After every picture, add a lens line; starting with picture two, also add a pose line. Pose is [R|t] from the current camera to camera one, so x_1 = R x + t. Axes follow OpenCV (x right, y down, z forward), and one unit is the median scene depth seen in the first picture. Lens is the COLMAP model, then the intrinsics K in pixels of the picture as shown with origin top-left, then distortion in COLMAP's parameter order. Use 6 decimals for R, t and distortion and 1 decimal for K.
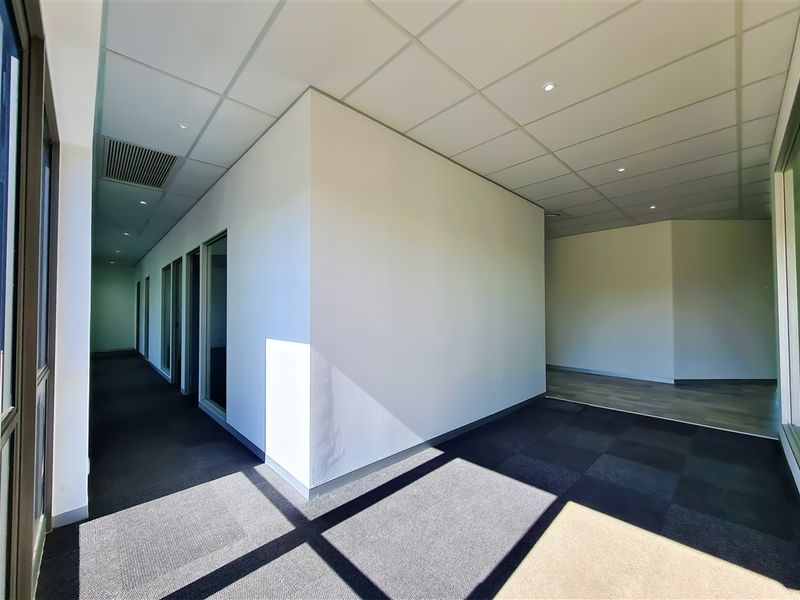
lens RADIAL K [[327.1, 0, 401.8], [0, 327.1, 302.5], [0, 0, 1]] dist [0.000735, 0.000559]
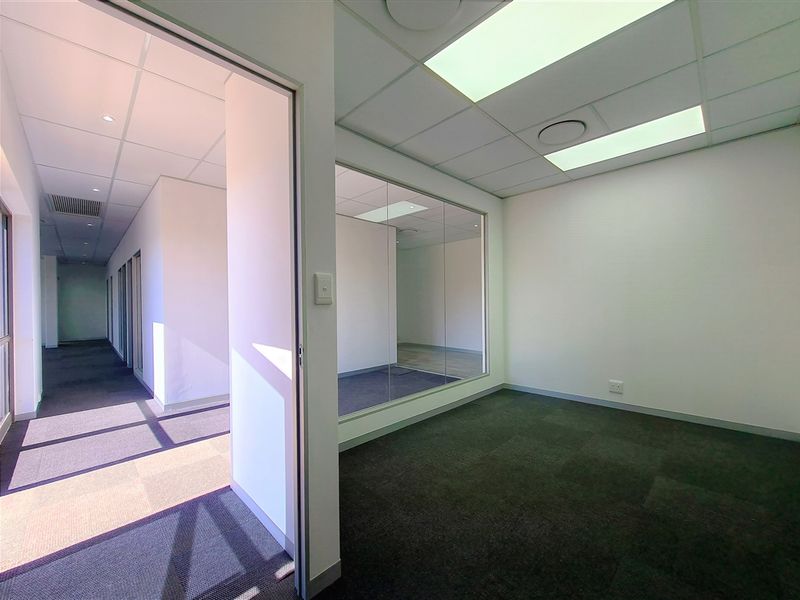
lens RADIAL K [[324.0, 0, 400.0], [0, 324.0, 300.0], [0, 0, 1]] dist [-0.001203, -0.000248]
pose [[0.999729, -0.006139, 0.022437, 0.645716], [0.005804, 0.999871, 0.014982, -0.010513], [-0.022526, -0.014848, 0.999636, -0.518346]]
